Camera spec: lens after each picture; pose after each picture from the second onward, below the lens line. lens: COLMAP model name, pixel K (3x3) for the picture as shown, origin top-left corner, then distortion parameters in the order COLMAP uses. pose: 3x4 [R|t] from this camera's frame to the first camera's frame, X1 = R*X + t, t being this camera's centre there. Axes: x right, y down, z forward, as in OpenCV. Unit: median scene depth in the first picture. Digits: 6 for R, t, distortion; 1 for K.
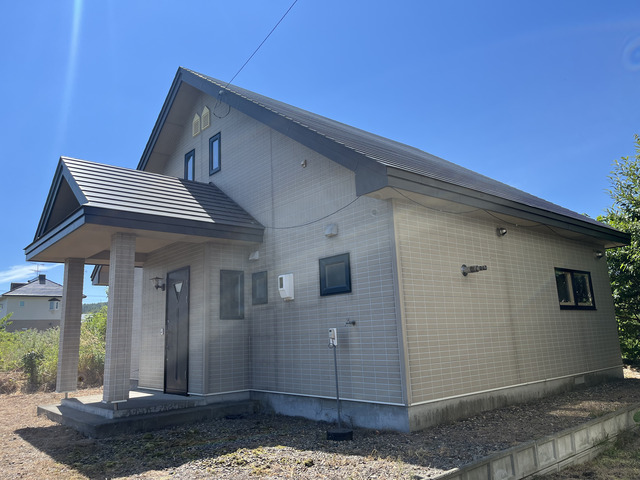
lens RADIAL K [[490.3, 0, 320.2], [0, 490.3, 241.0], [0, 0, 1]] dist [0.046116, -0.069695]
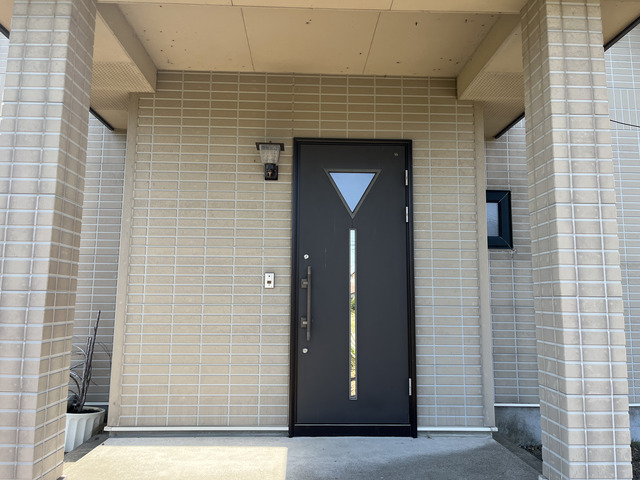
lens RADIAL K [[490.3, 0, 319.6], [0, 490.3, 240.1], [0, 0, 1]] dist [0.046116, -0.069695]
pose [[0.631499, 0.141973, 0.762268, -0.714632], [-0.184496, 0.982372, -0.030122, 0.185434], [-0.753107, -0.121614, 0.646560, 0.852534]]
